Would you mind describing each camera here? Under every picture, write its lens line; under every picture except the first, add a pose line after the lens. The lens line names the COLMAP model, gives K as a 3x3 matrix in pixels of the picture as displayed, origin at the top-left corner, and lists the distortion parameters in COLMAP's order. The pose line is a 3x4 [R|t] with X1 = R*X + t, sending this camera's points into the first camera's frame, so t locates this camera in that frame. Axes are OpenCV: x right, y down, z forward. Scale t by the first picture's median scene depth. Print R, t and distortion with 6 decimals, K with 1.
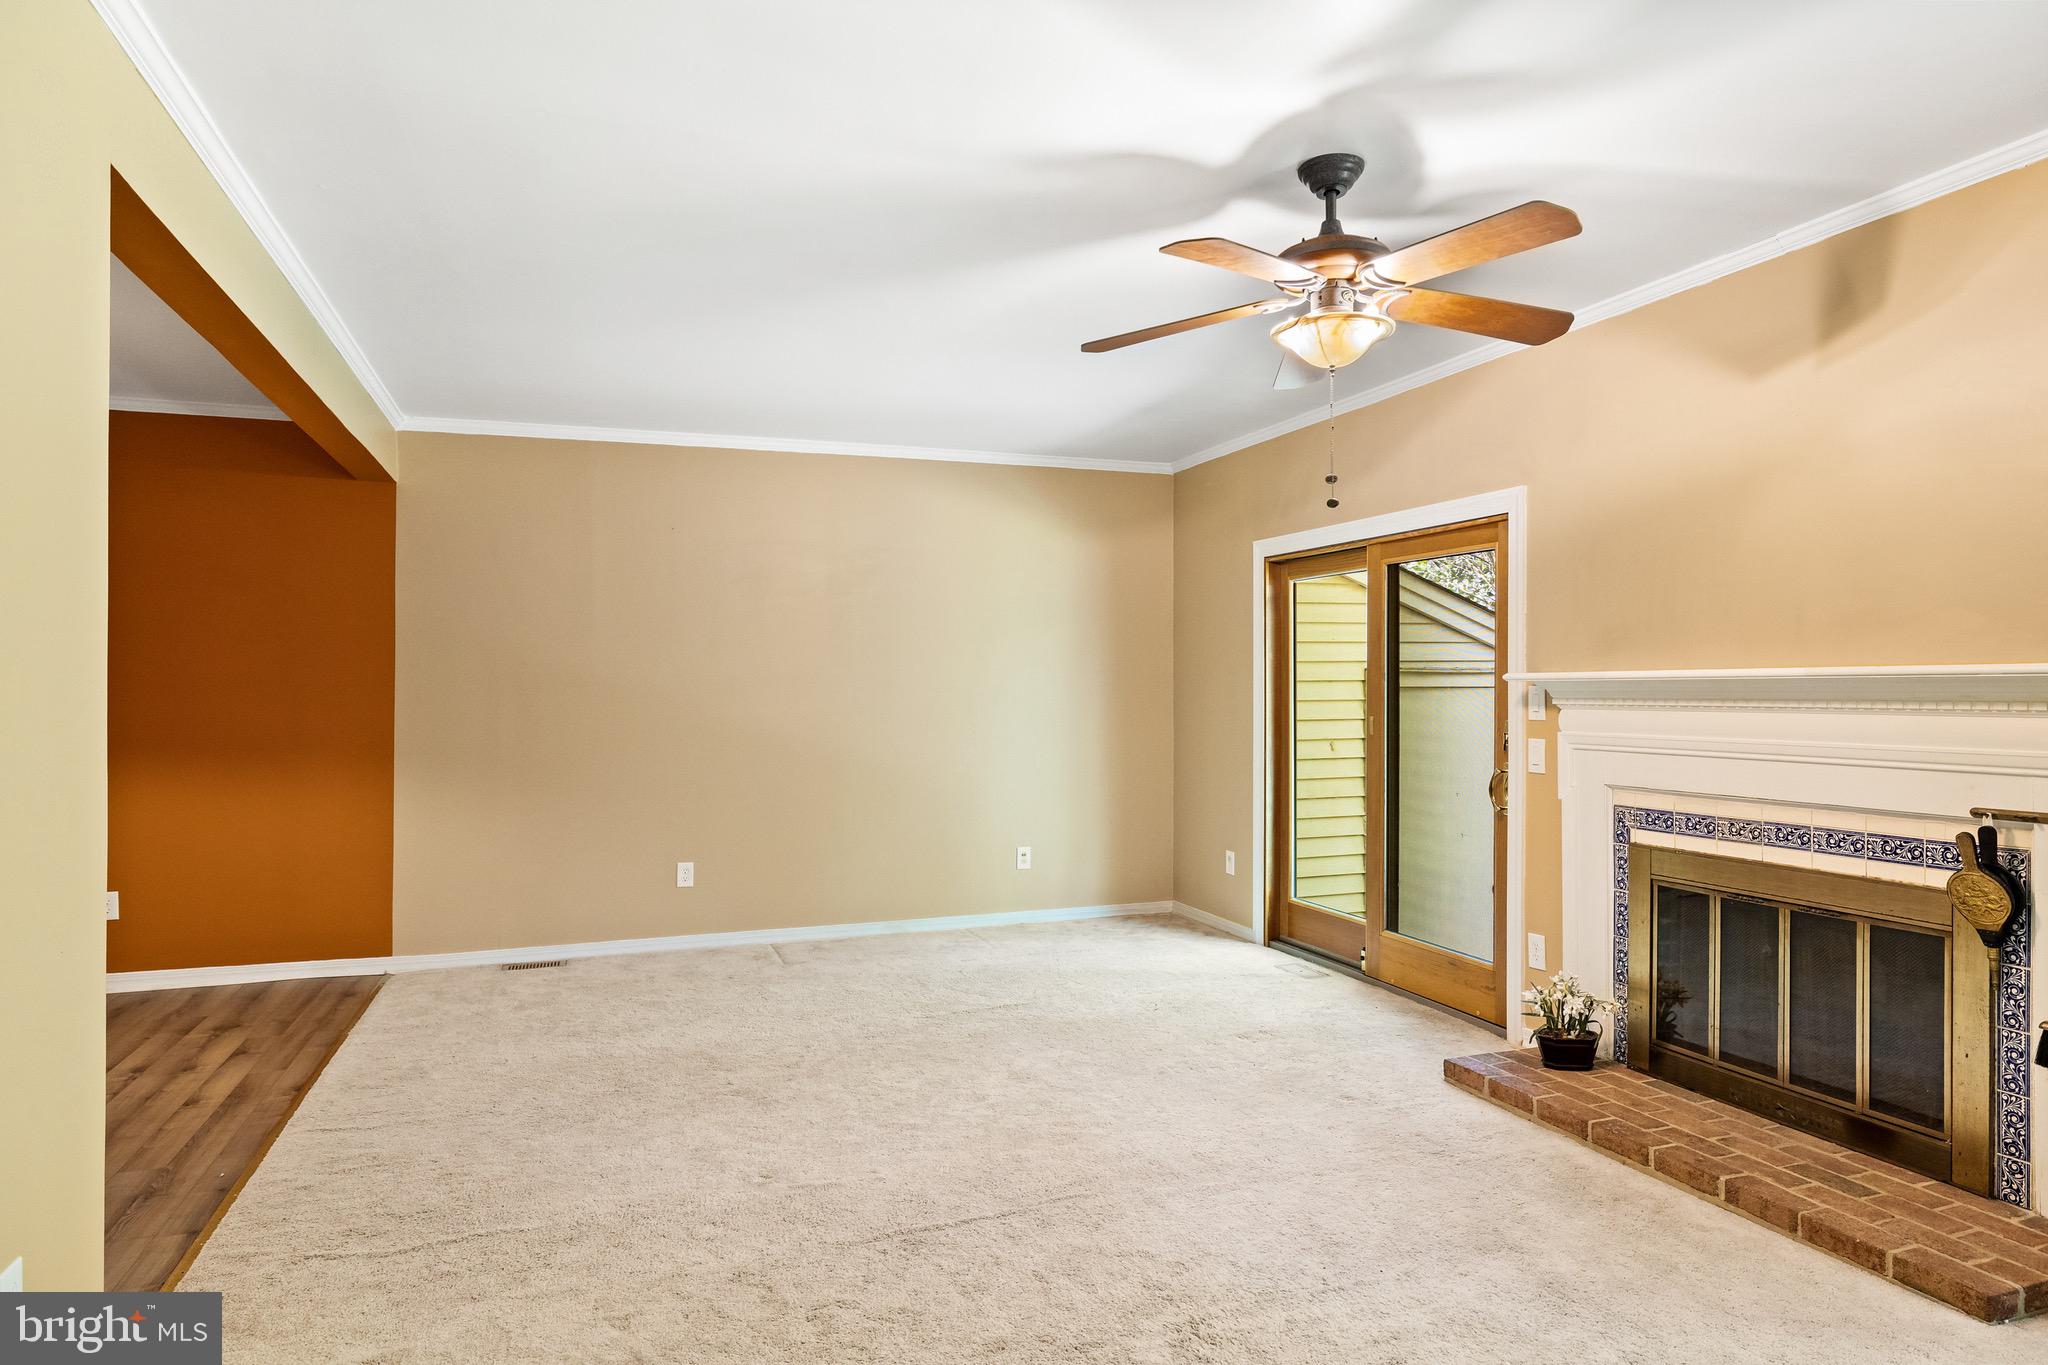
lens RADIAL K [[1224.7, 0, 1029.6], [0, 1224.7, 684.5], [0, 0, 1]] dist [-0.002092, -0.002380]
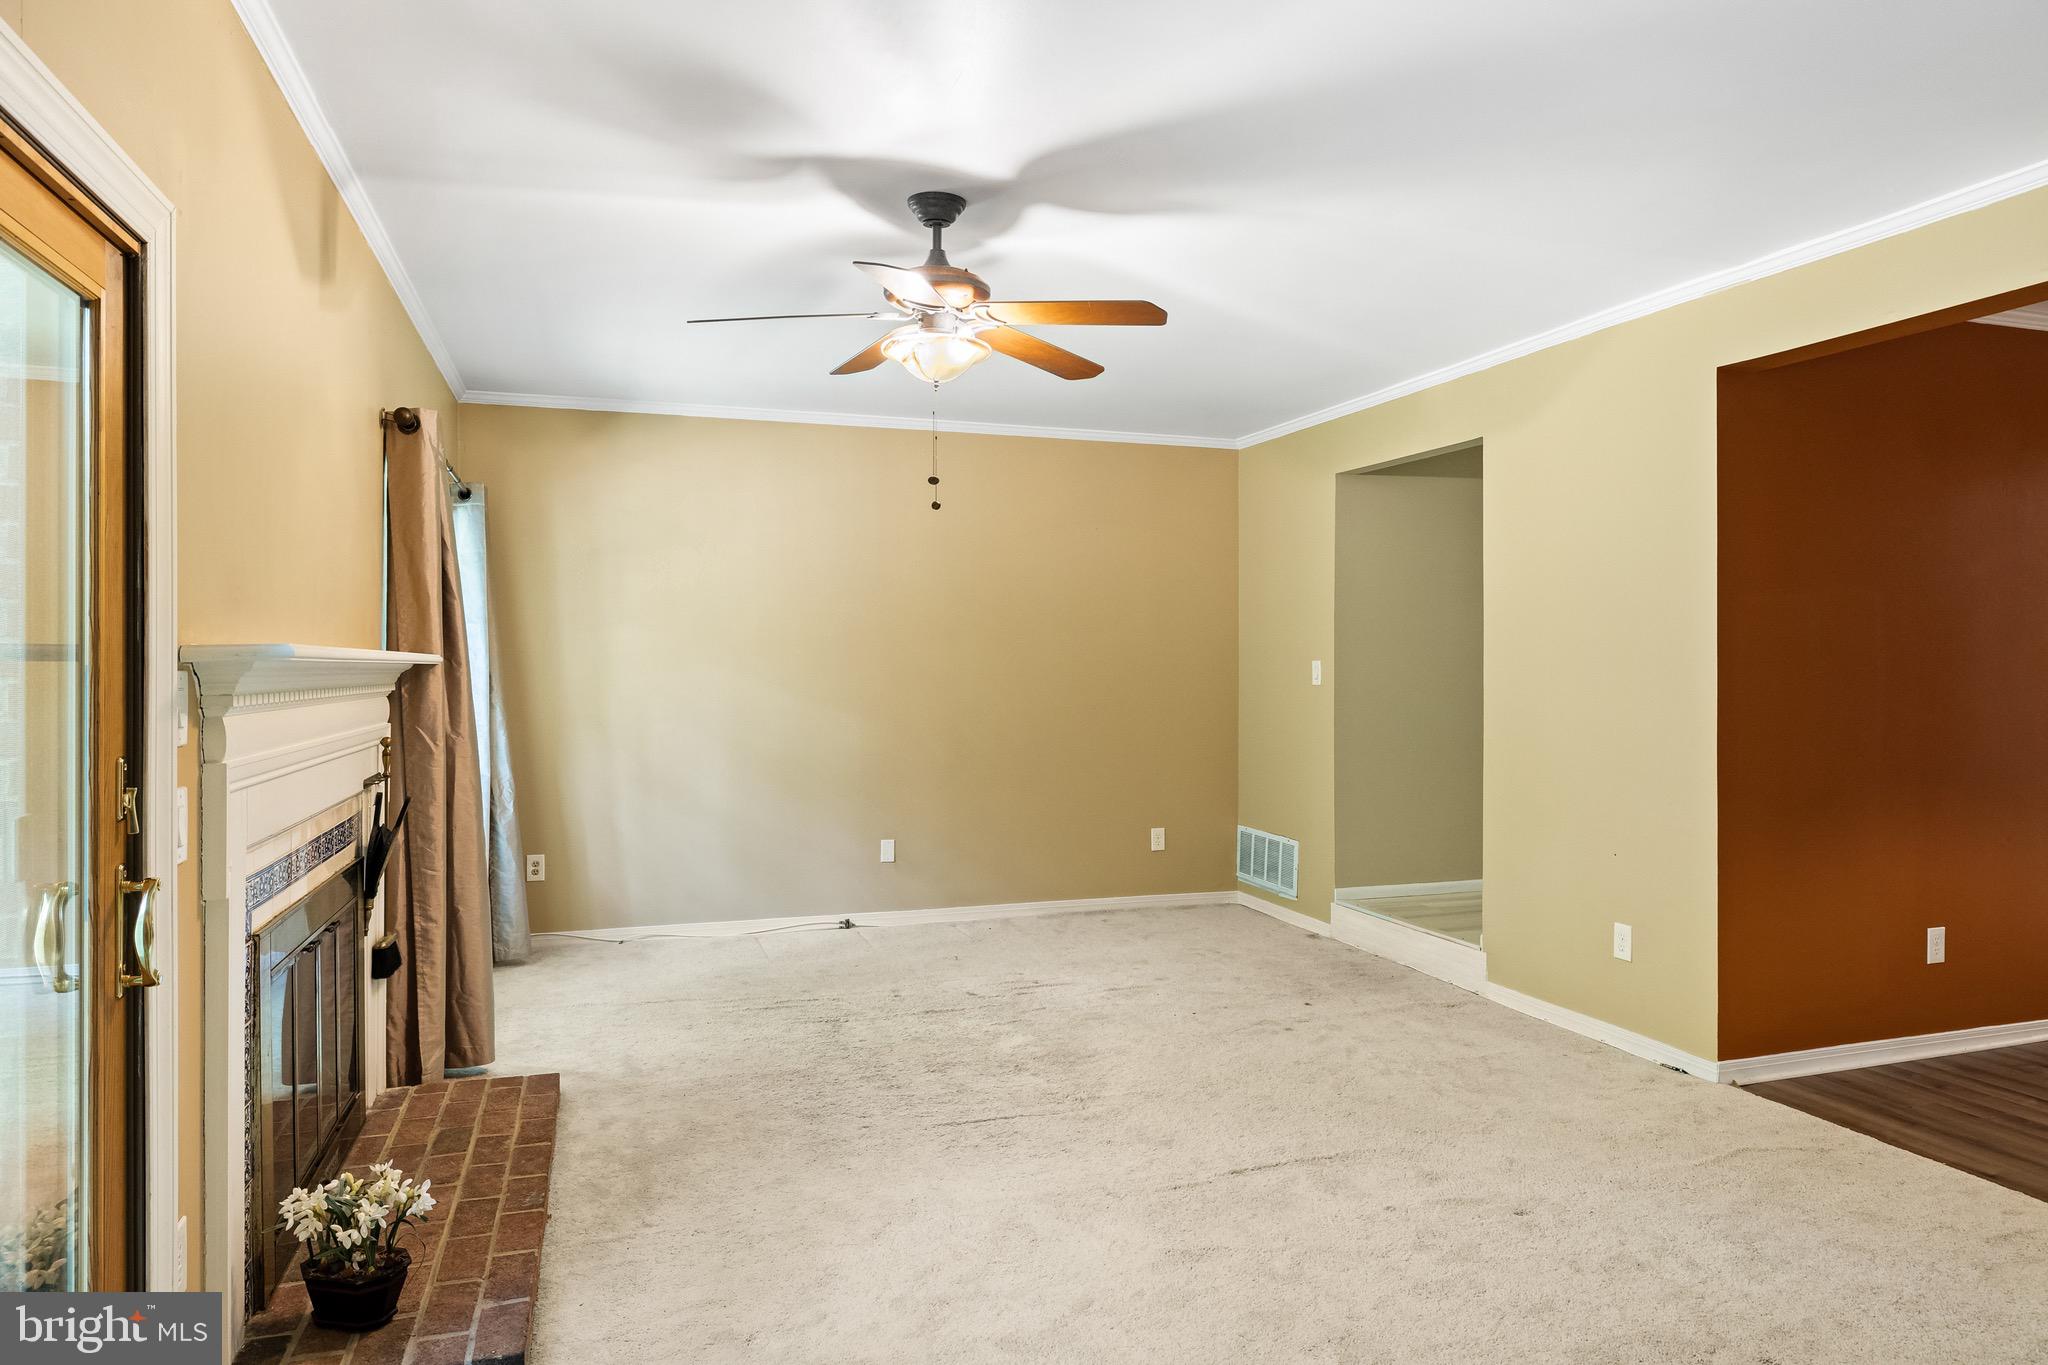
lens RADIAL K [[1258.1, 0, 1031.2], [0, 1258.1, 662.6], [0, 0, 1]] dist [-0.003430, -0.000237]
pose [[-0.999662, 0.001623, 0.025961, 0.098006], [0.001375, 0.999953, -0.009564, 0.004224], [-0.025976, -0.009525, -0.999617, 1.574311]]
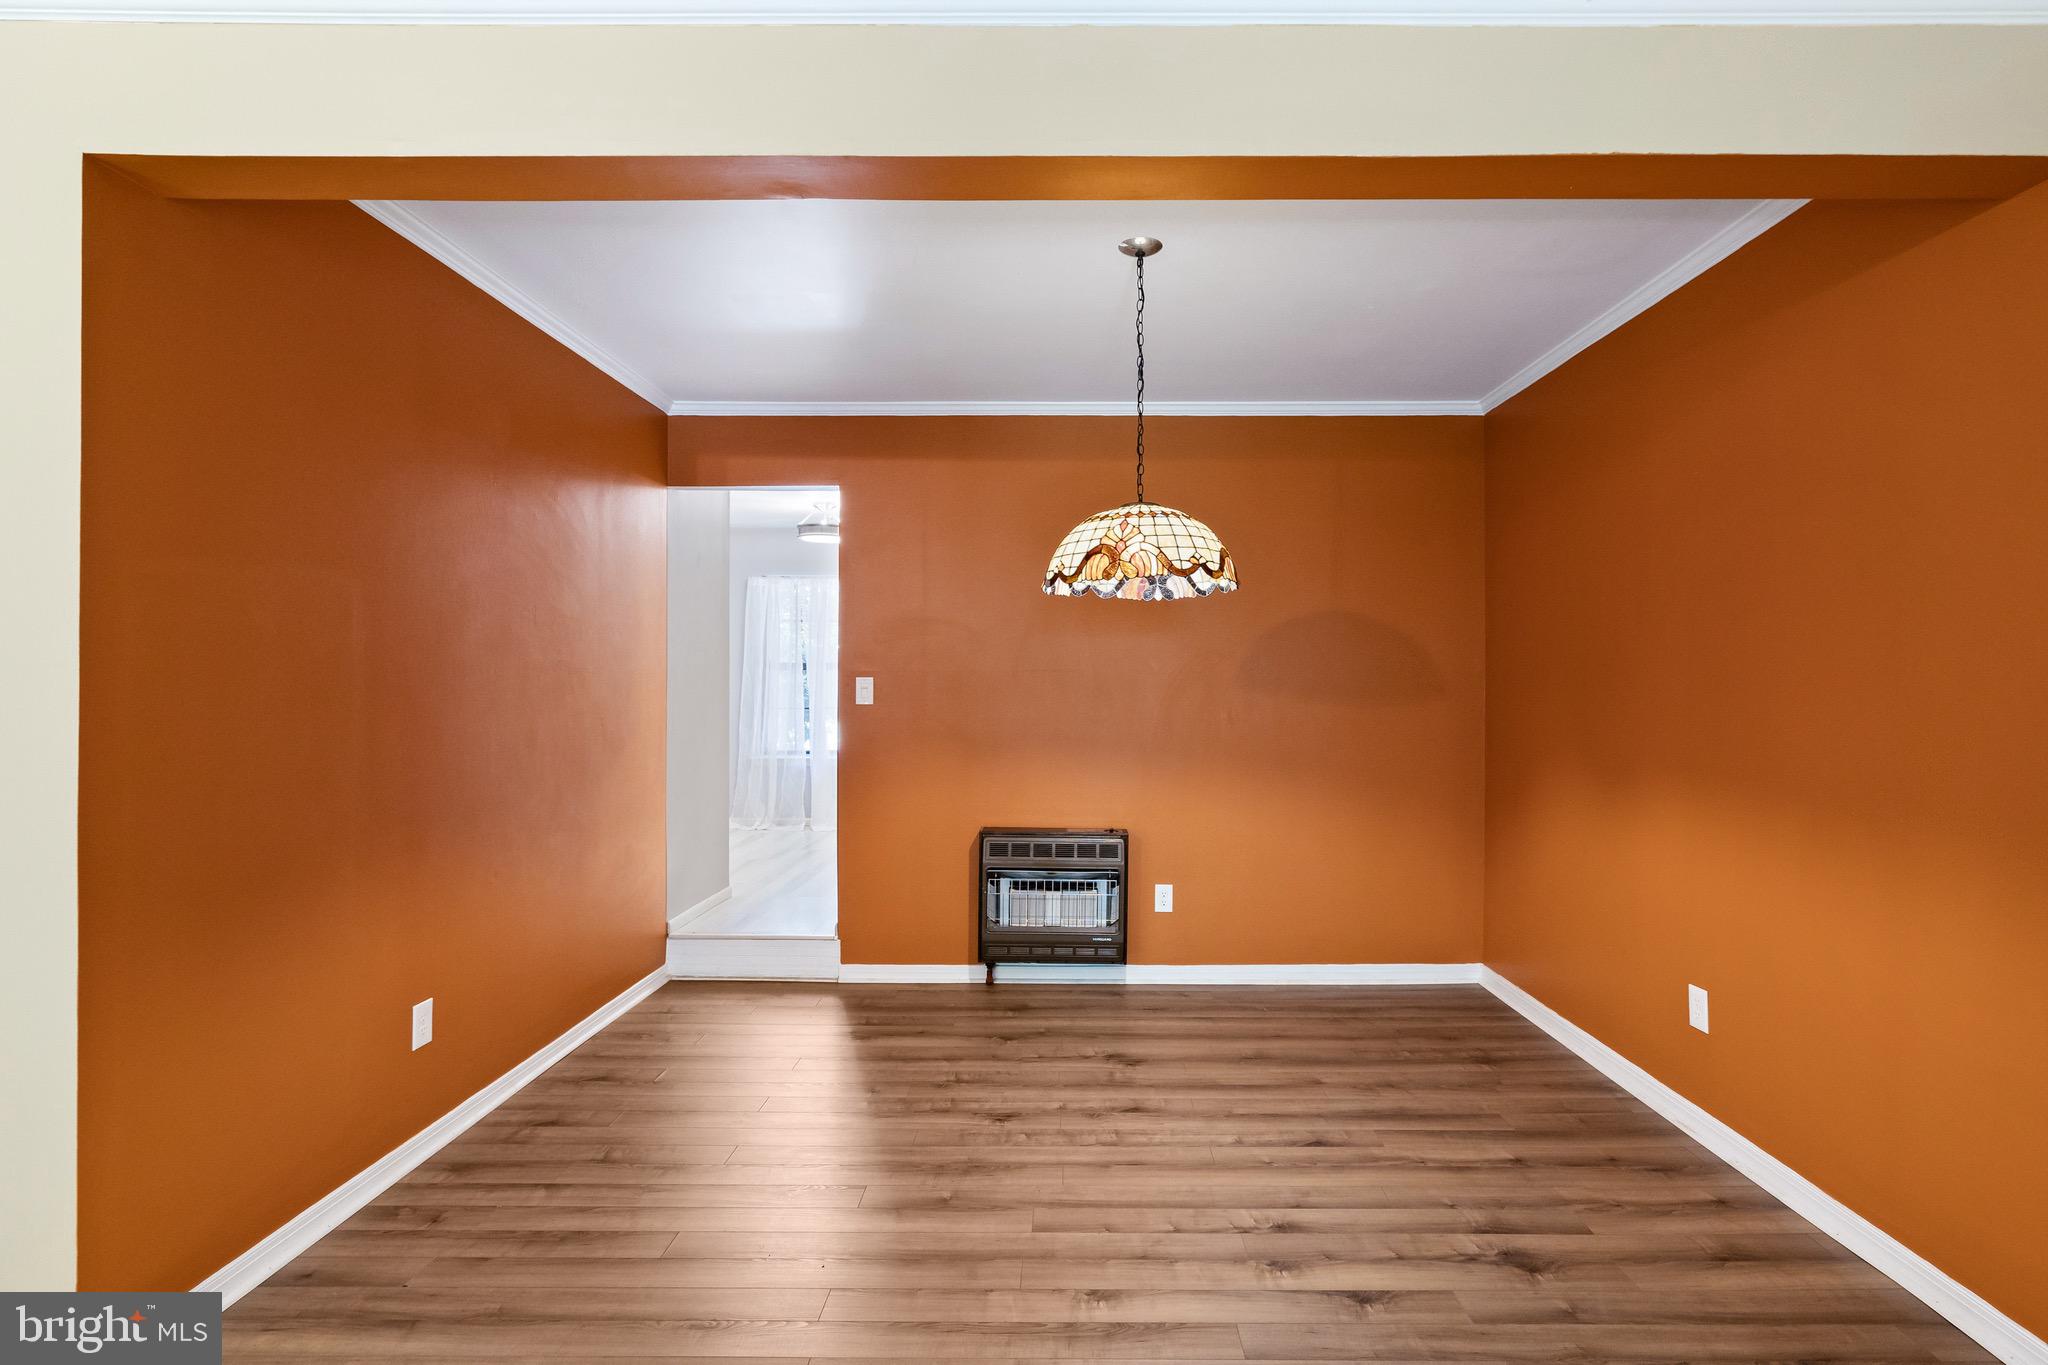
lens RADIAL K [[996.5, 0, 1066.8], [0, 996.5, 688.2], [0, 0, 1]] dist [-0.010994, 0.000900]
pose [[-0.344470, 0.002523, -0.938794, -0.156269], [0.001297, 0.999997, 0.002212, 0.002644], [0.938796, -0.000456, -0.344472, 1.135682]]
